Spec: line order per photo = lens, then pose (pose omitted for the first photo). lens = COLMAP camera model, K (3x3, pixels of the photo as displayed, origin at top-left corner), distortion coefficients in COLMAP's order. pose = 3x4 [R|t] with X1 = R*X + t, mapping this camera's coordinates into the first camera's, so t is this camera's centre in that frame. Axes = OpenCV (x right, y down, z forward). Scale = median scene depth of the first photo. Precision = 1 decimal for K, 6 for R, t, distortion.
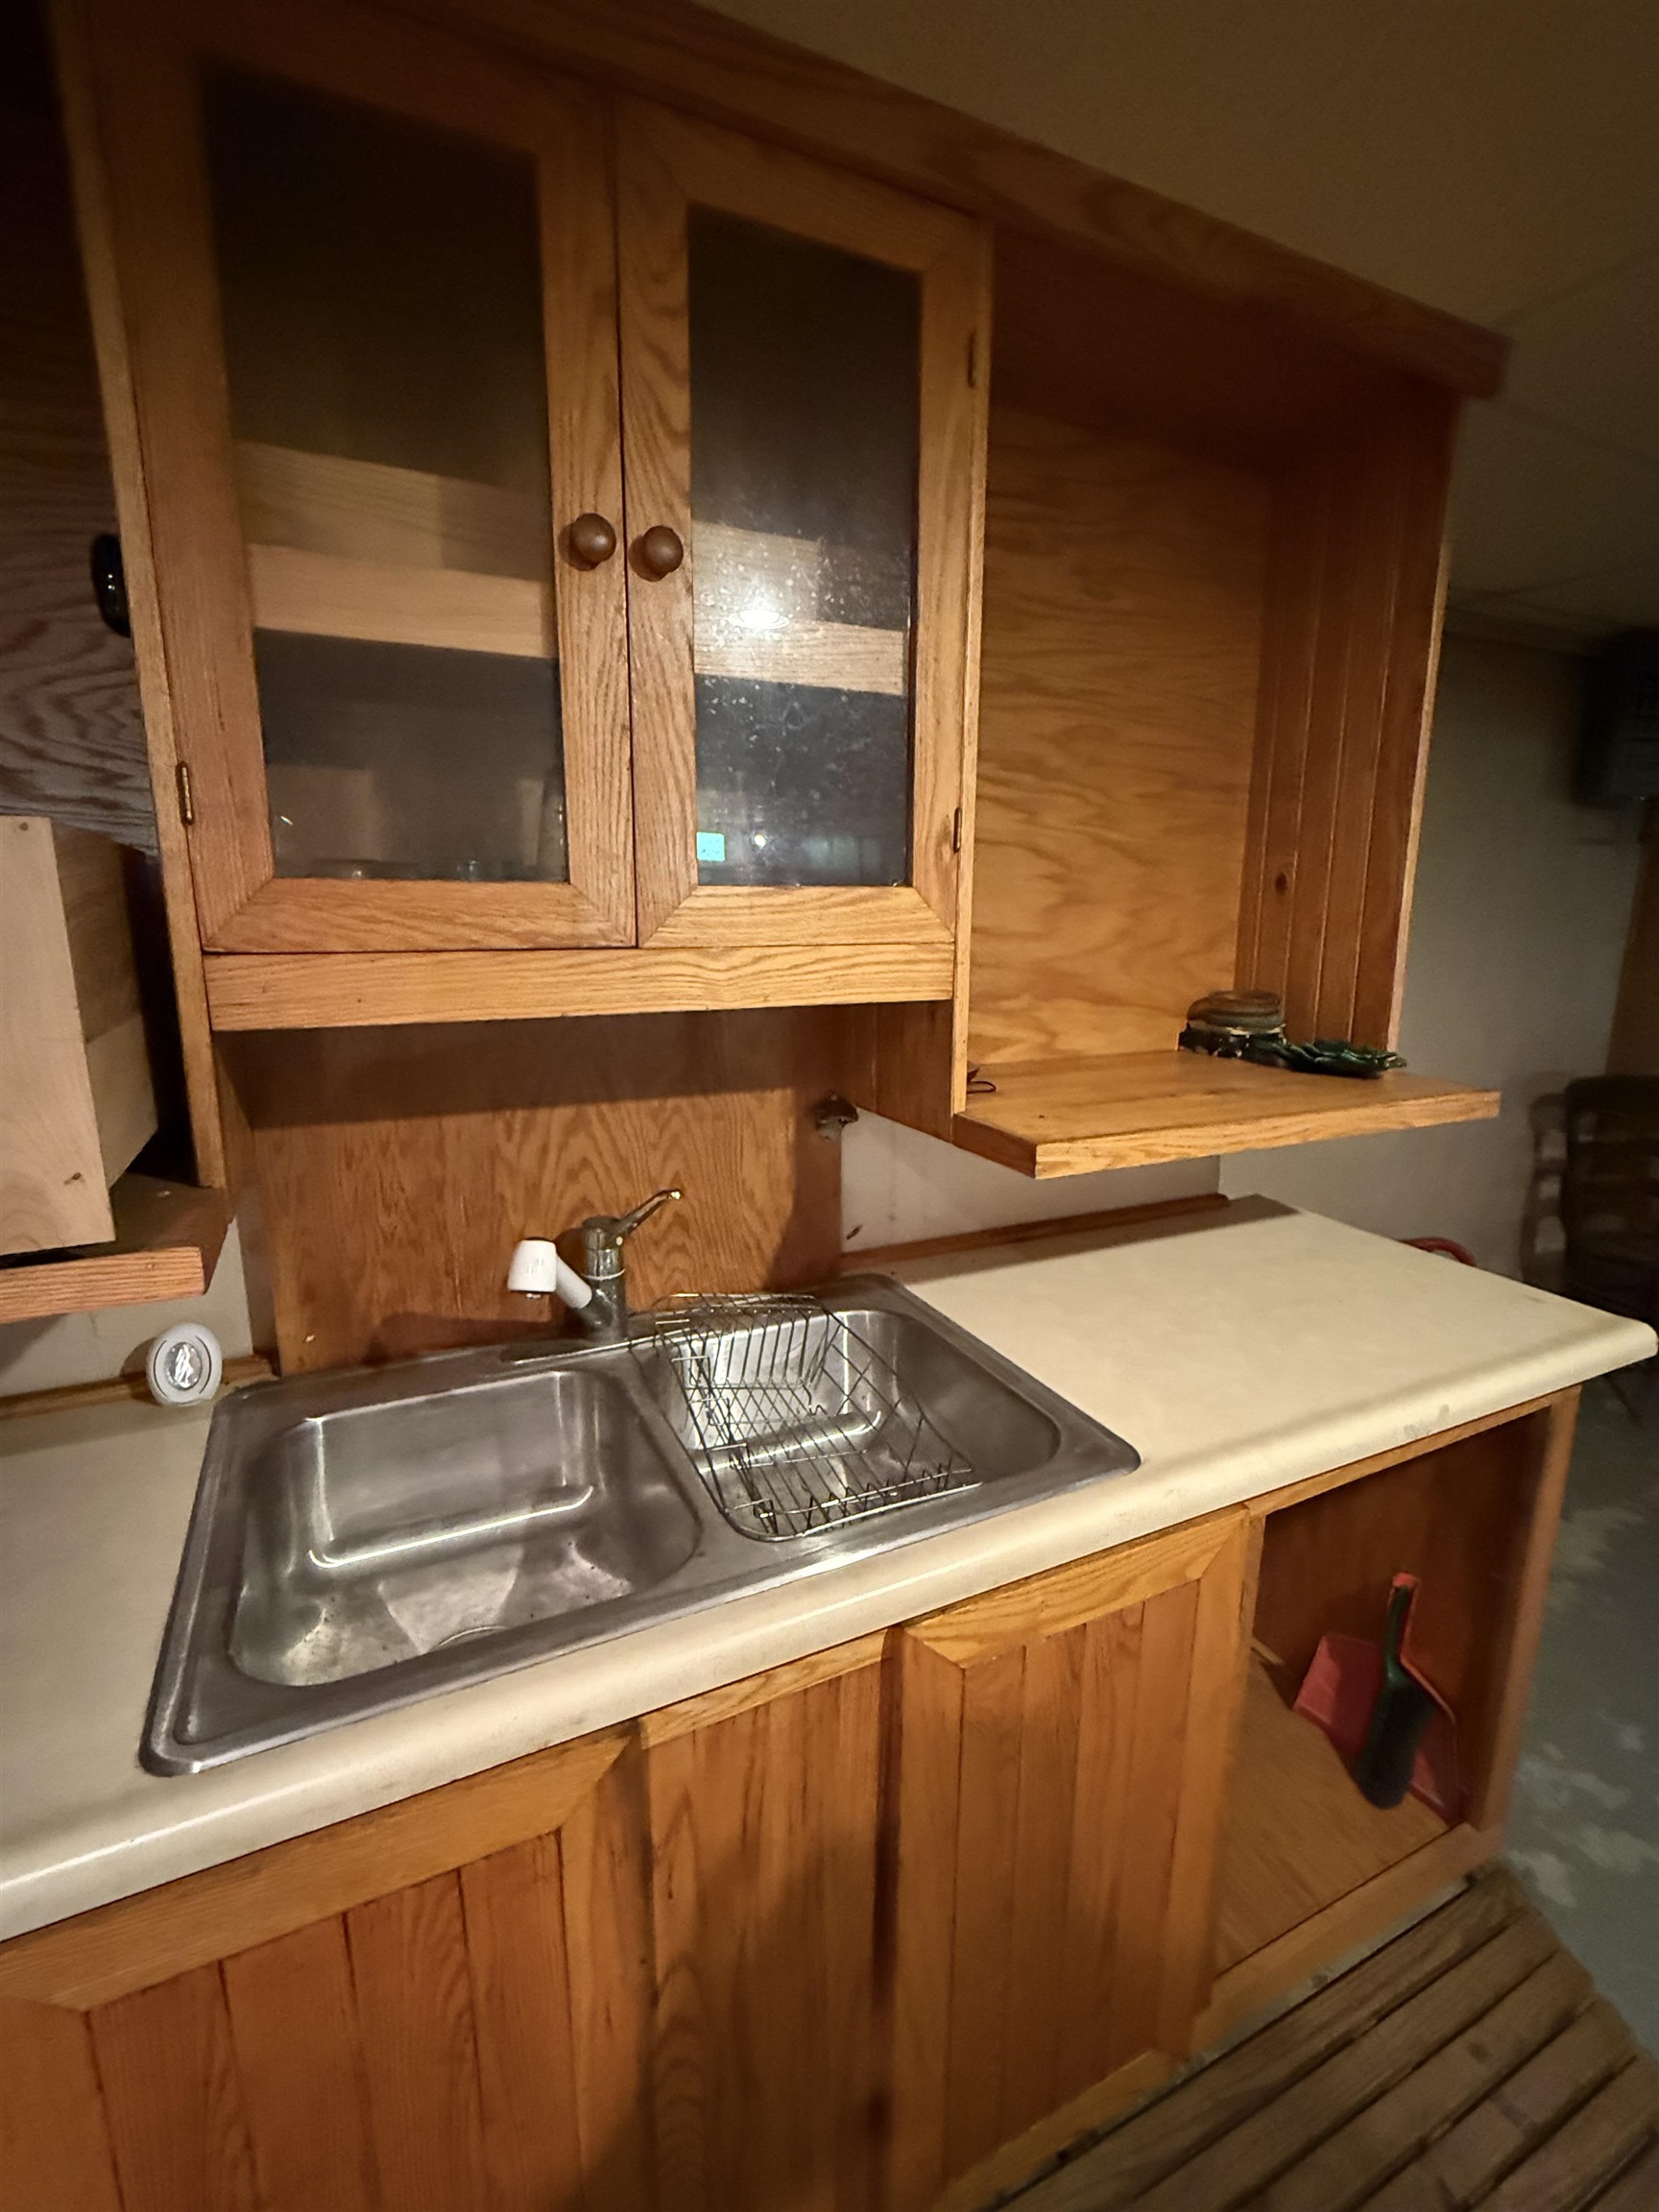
lens RADIAL K [[993.7, 0, 829.5], [0, 993.7, 1106.0], [0, 0, 1]] dist [0.000180, 0.000255]
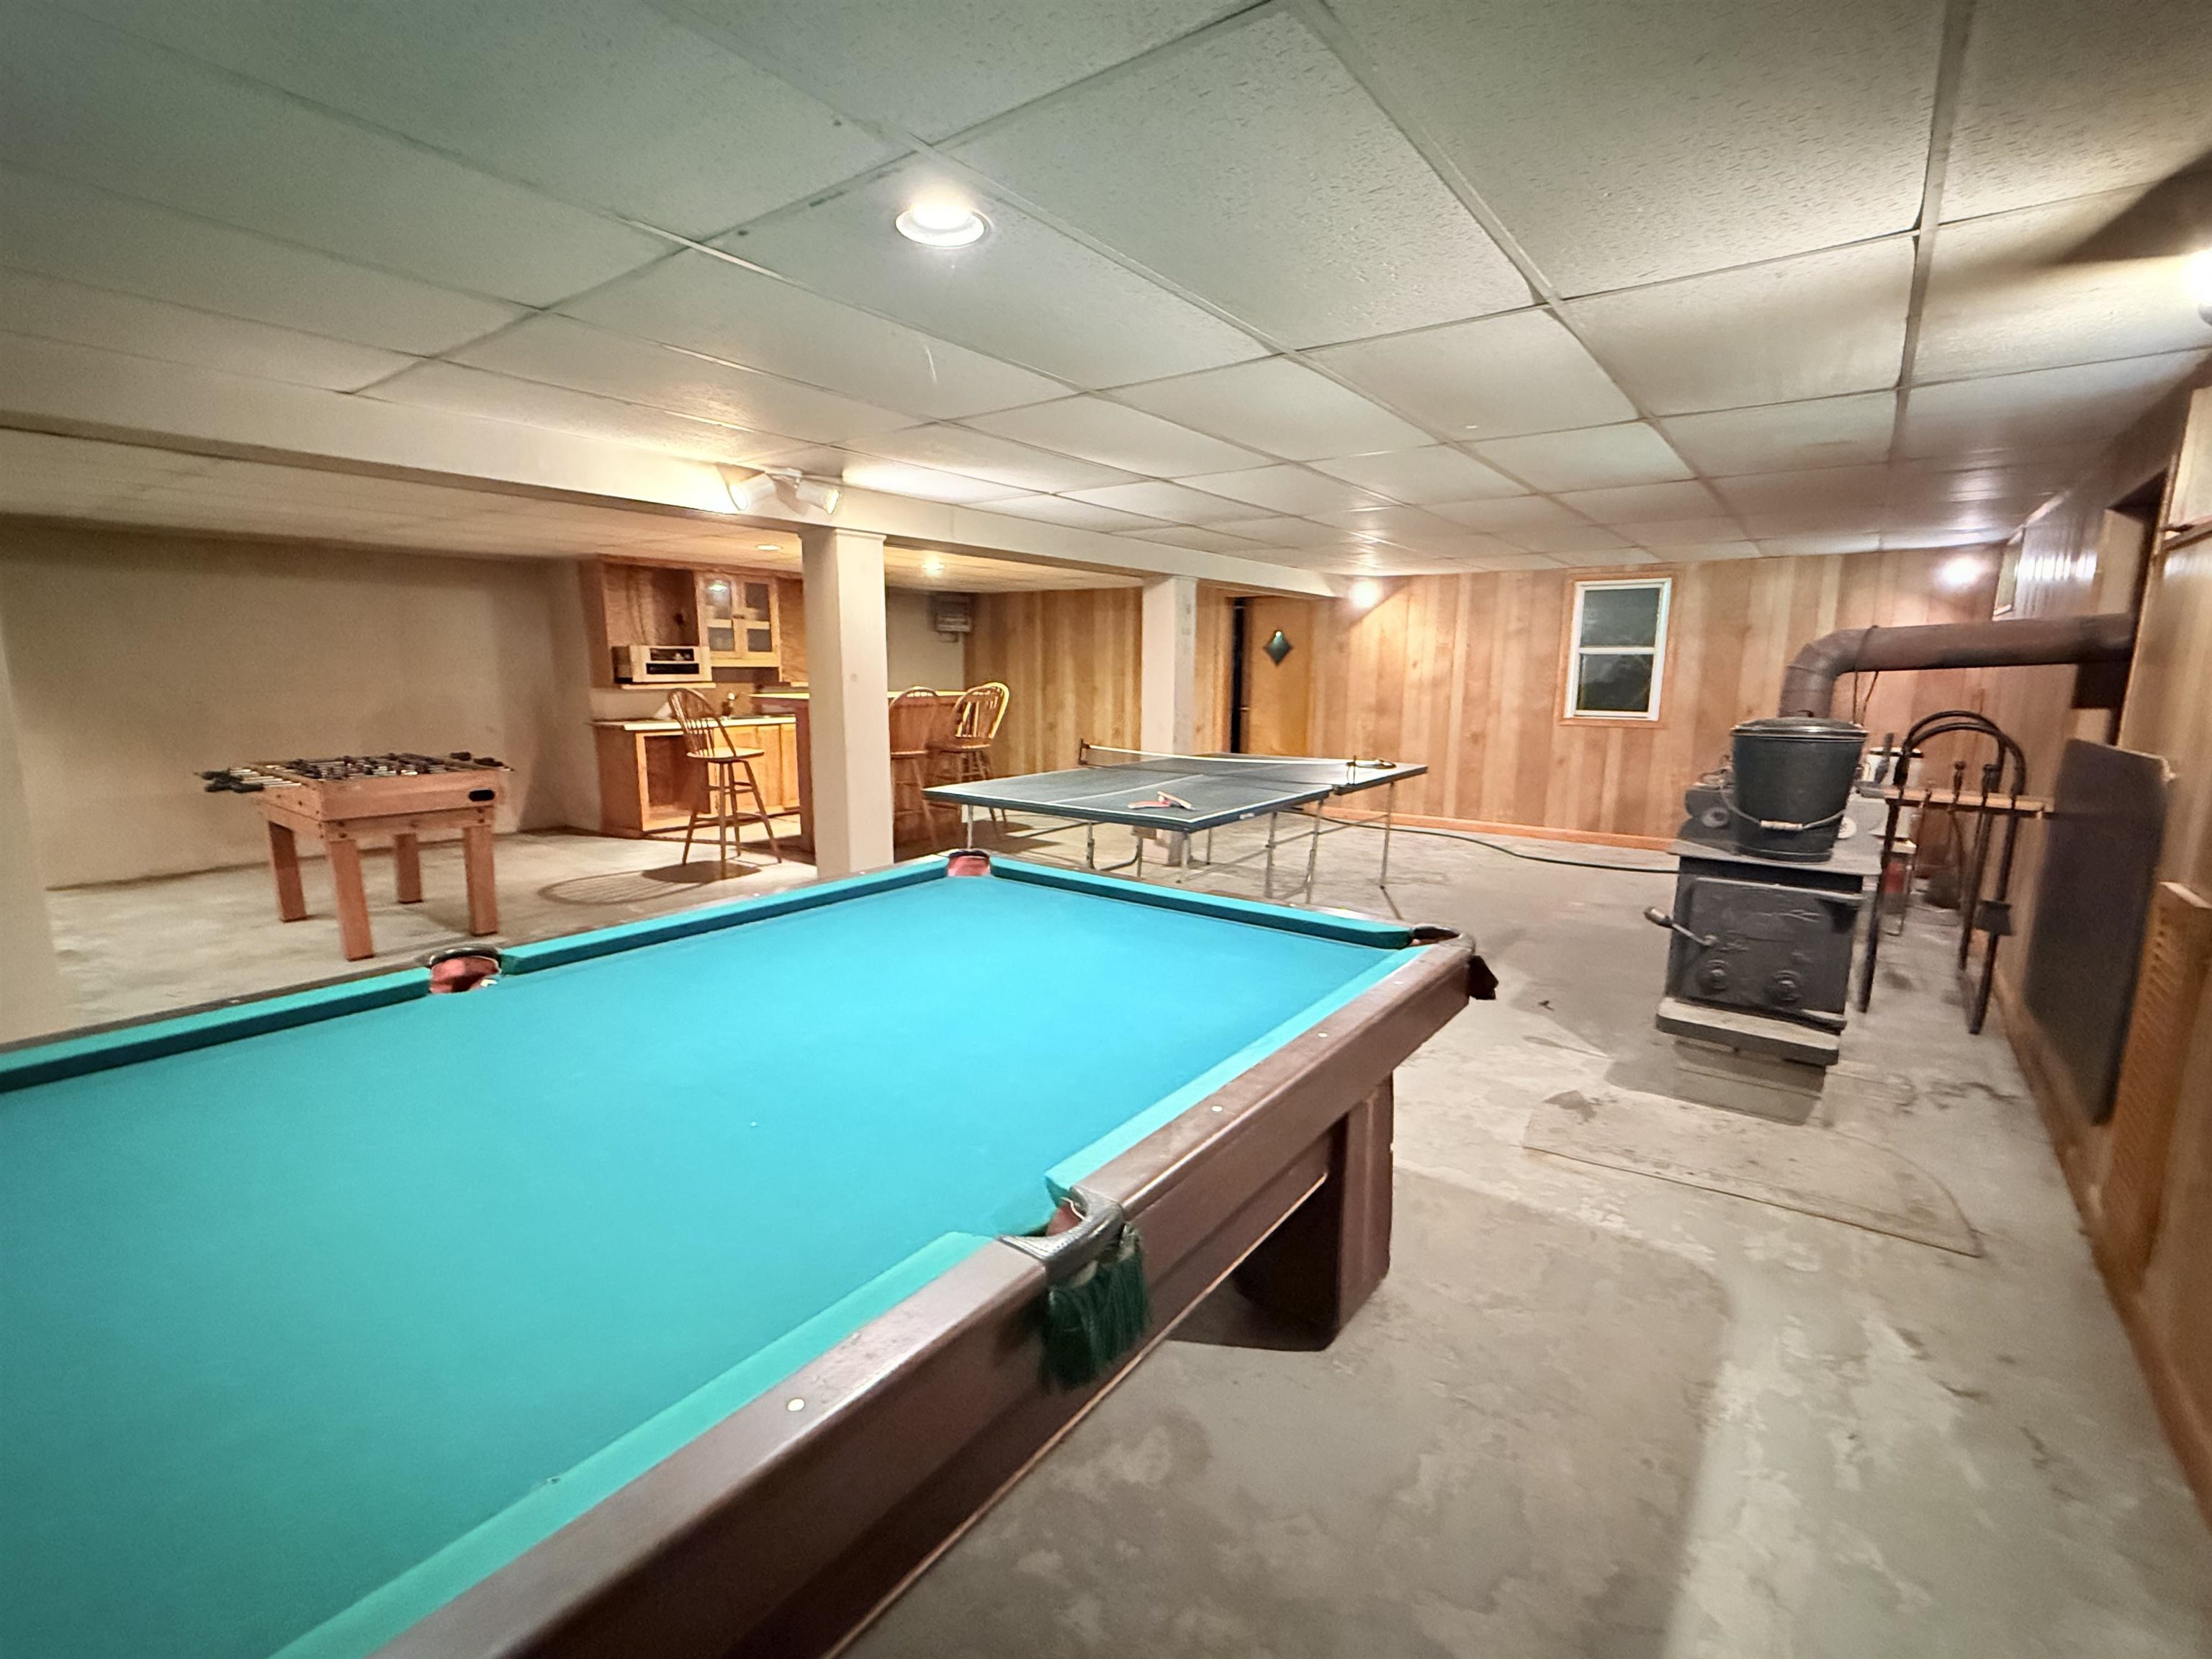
lens RADIAL K [[993.7, 0, 1106.0], [0, 993.7, 829.5], [0, 0, 1]] dist [0.000180, 0.000255]
pose [[0.890242, -0.072347, 0.449705, -1.059166], [0.089103, 0.995891, -0.016175, 1.355244], [-0.446687, 0.054469, 0.893031, -6.285938]]
